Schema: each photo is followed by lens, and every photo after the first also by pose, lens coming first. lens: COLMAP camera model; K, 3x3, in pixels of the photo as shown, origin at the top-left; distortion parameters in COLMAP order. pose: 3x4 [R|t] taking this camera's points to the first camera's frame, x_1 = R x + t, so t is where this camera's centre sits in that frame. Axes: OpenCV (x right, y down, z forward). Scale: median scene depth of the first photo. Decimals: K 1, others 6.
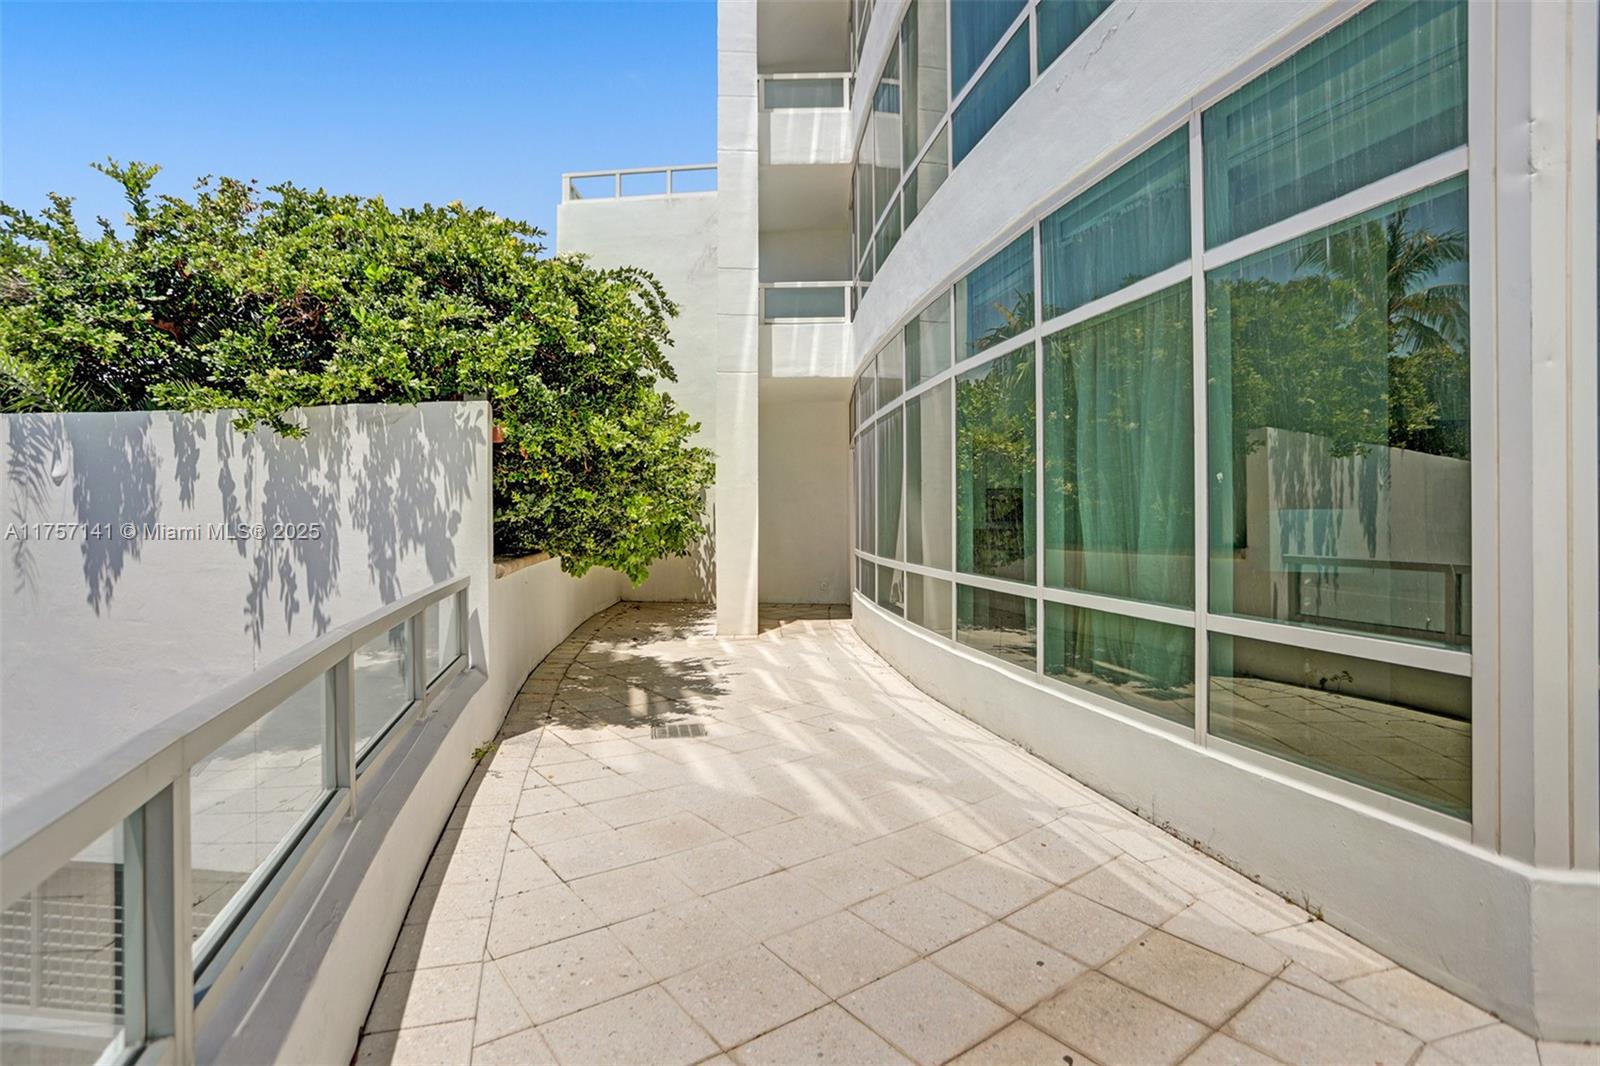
lens RADIAL K [[774.6, 0, 771.0], [0, 774.6, 510.6], [0, 0, 1]] dist [-0.040691, 0.018234]
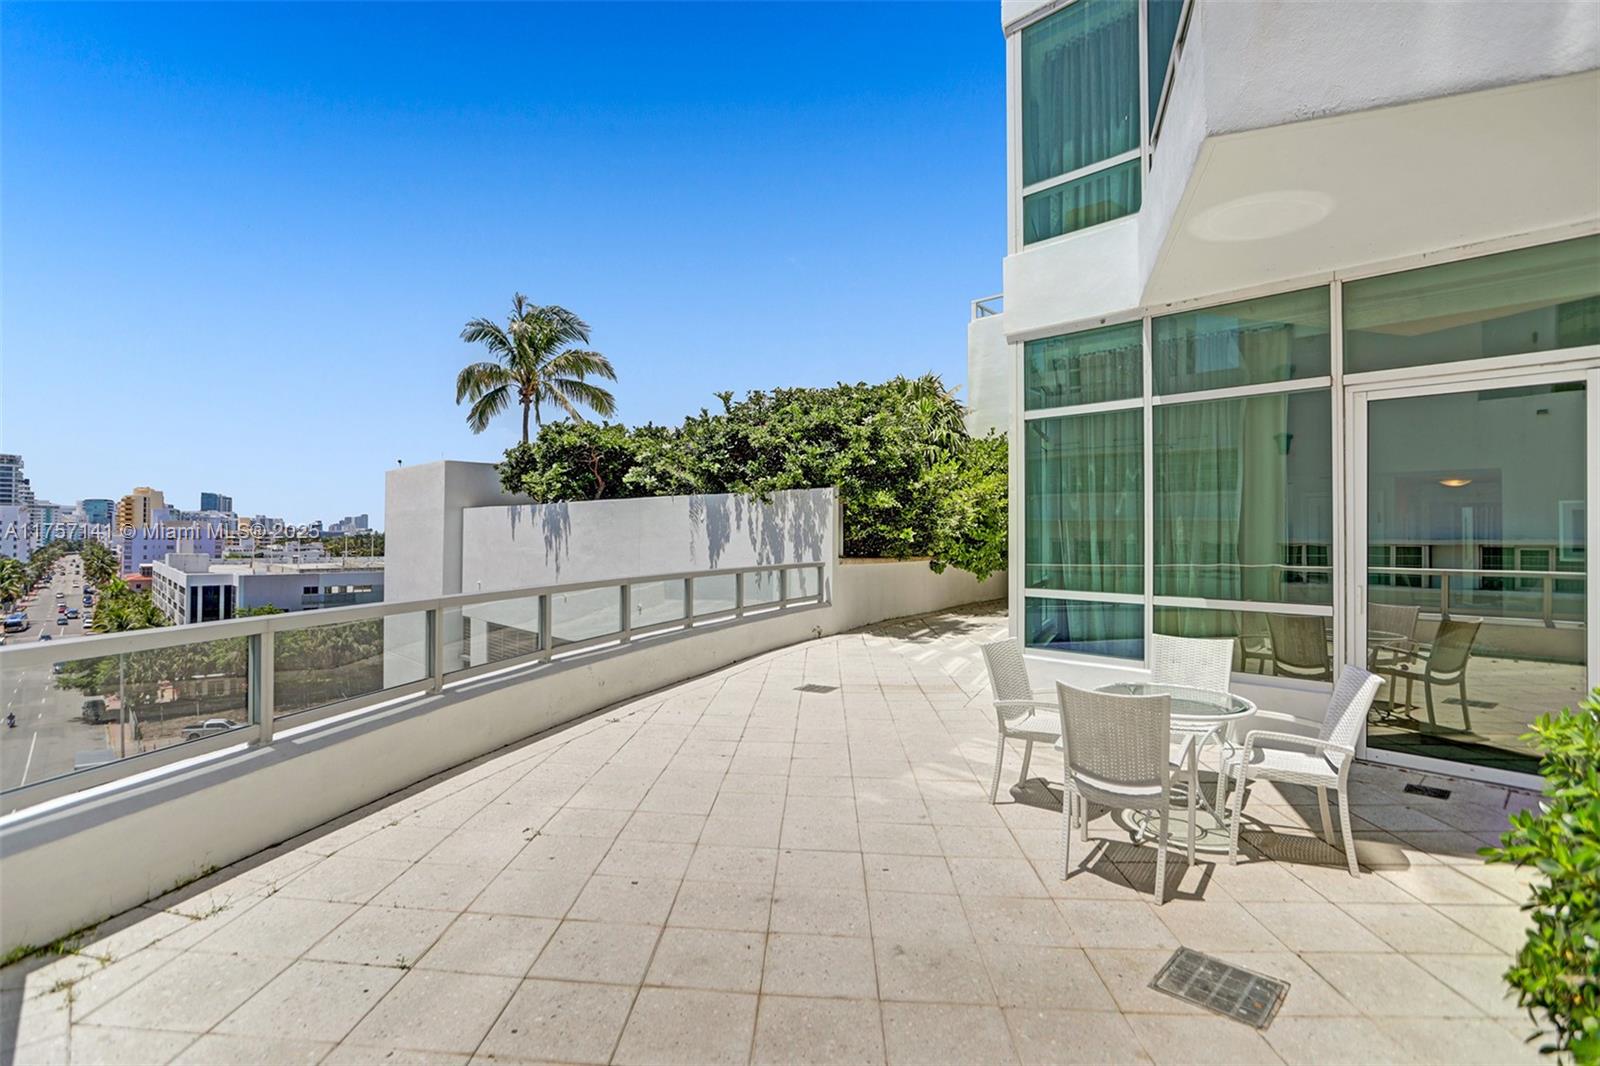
lens RADIAL K [[774.6, 0, 779.6], [0, 774.6, 523.7], [0, 0, 1]] dist [-0.040691, 0.018234]
pose [[0.763739, 0.001838, -0.645523, 0.993955], [-0.006283, 0.999970, -0.004587, -0.020088], [0.645495, 0.007559, 0.763727, -0.871110]]
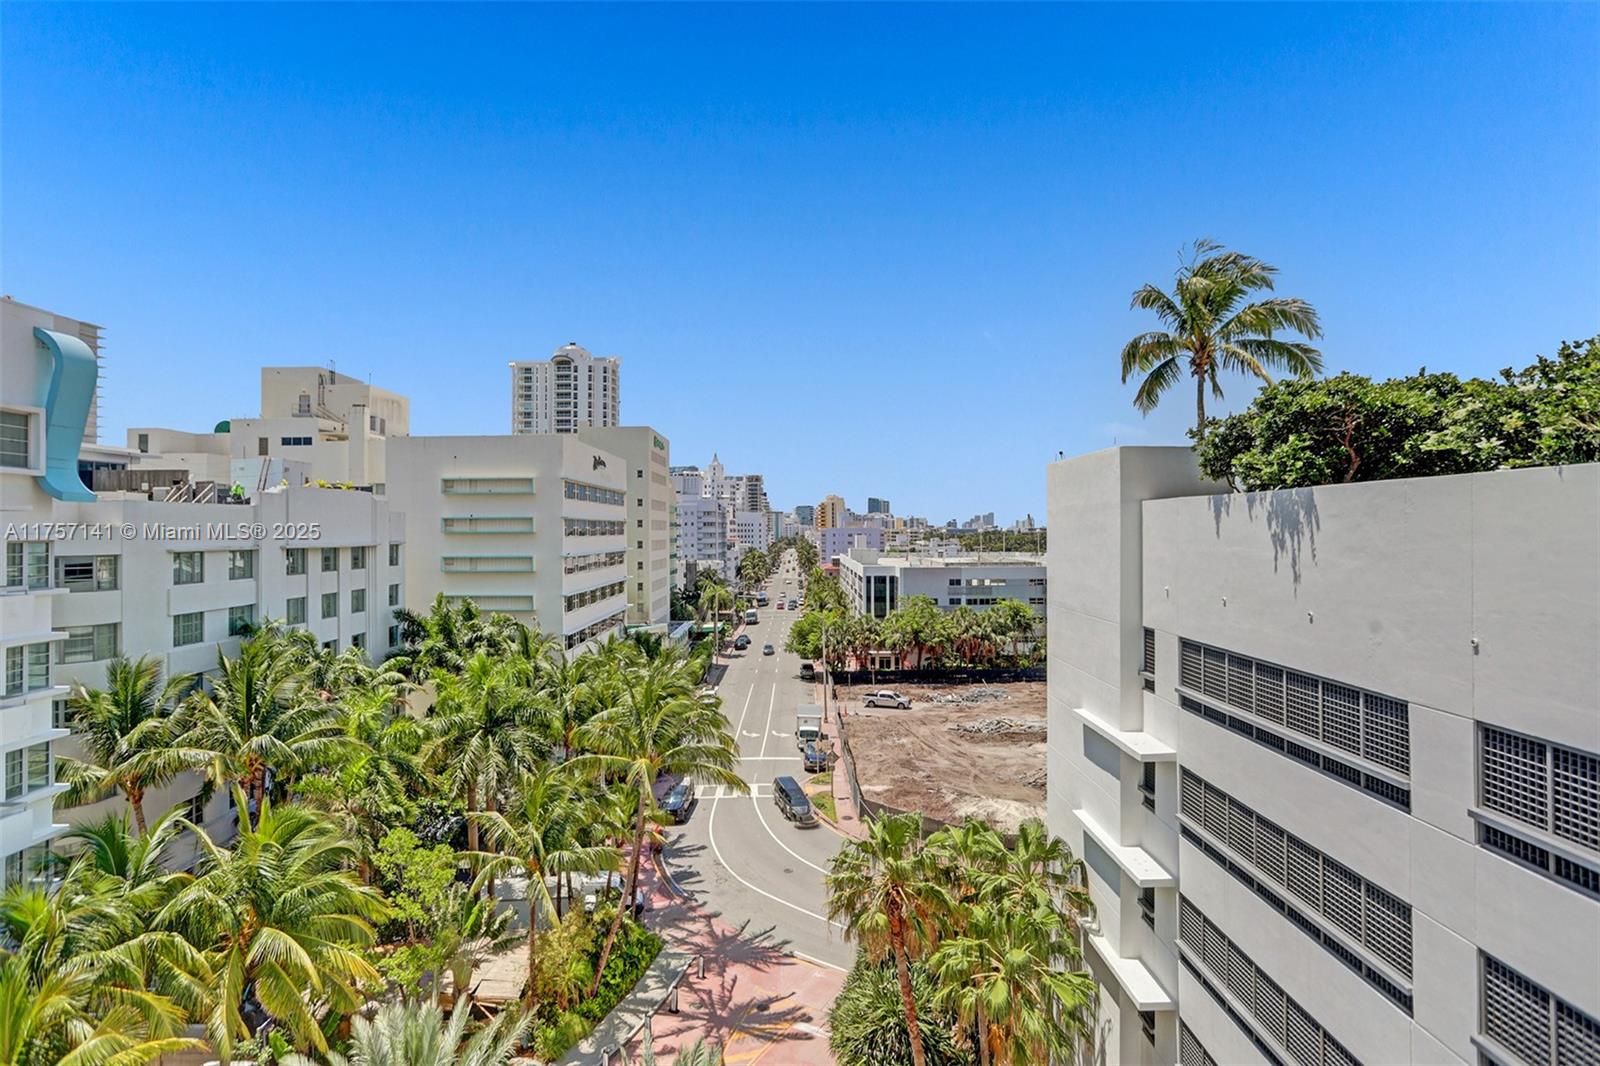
lens RADIAL K [[774.6, 0, 806.1], [0, 774.6, 520.6], [0, 0, 1]] dist [-0.040691, 0.018234]
pose [[0.138458, -0.005755, -0.990352, 0.268142], [0.010260, 0.999938, -0.004376, -0.022251], [0.990315, -0.009555, 0.138508, -0.828191]]
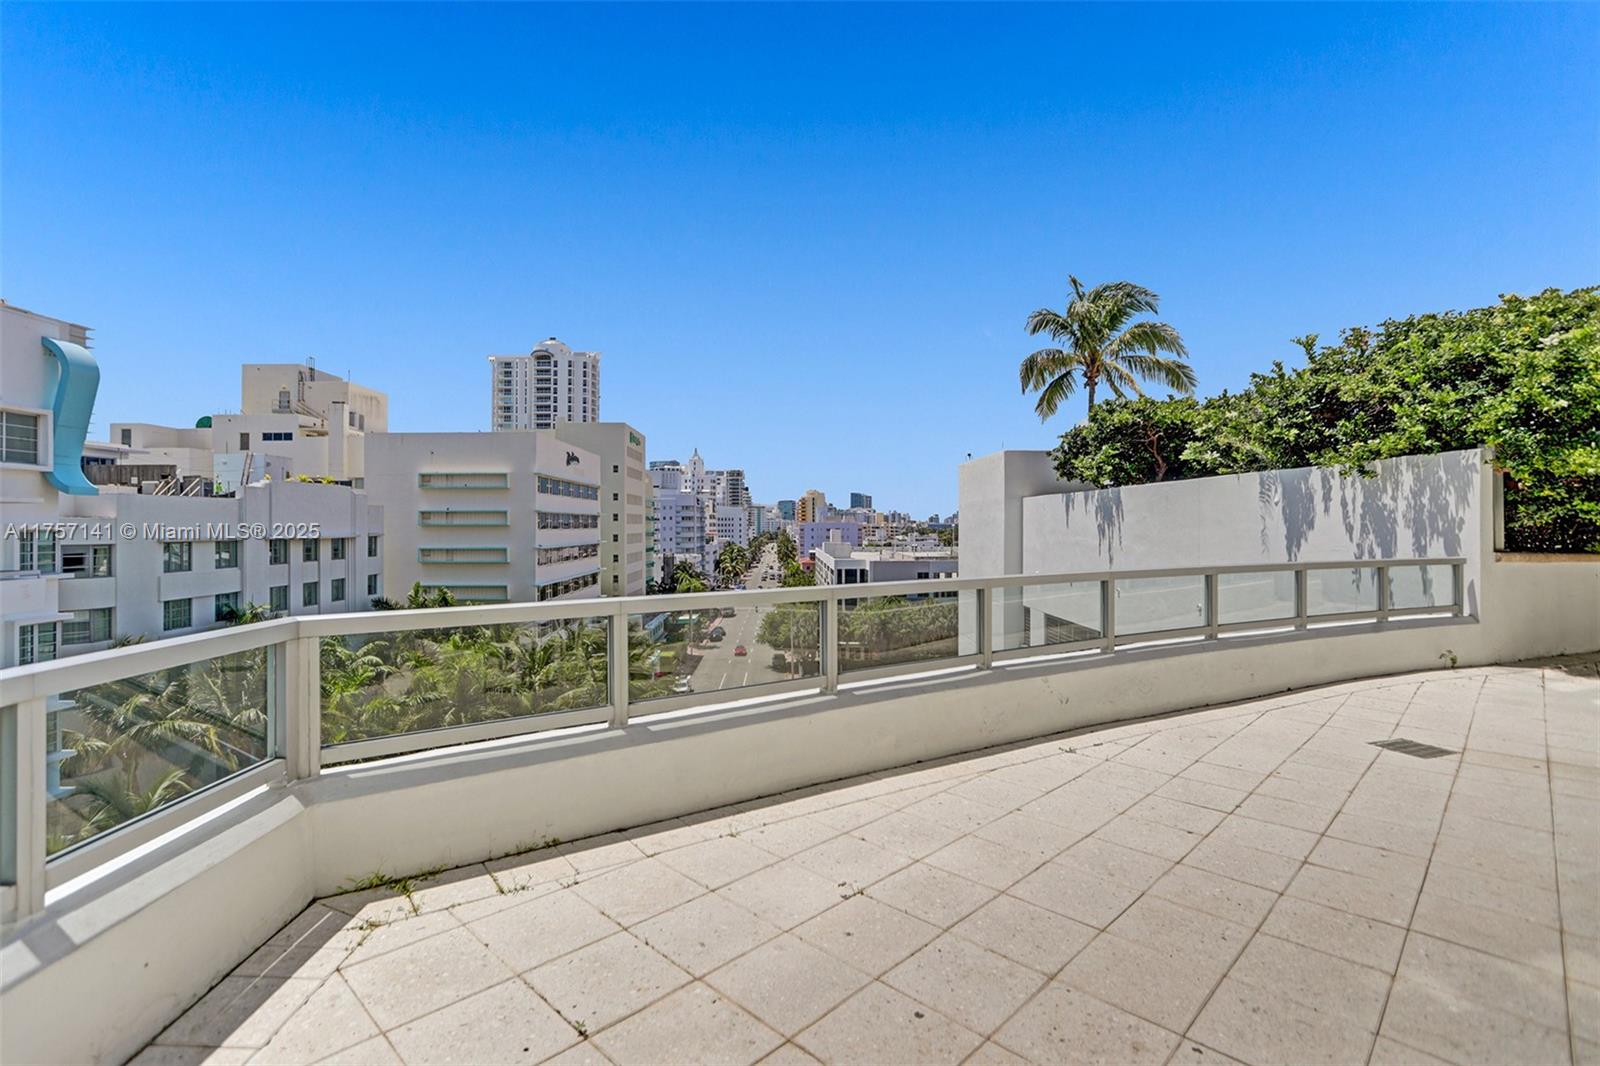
lens RADIAL K [[774.6, 0, 811.2], [0, 774.6, 517.3], [0, 0, 1]] dist [-0.040691, 0.018234]
pose [[0.165556, -0.002807, -0.986196, 0.912701], [0.007457, 0.999971, -0.001595, -0.007449], [0.986172, -0.007090, 0.165572, -0.596146]]
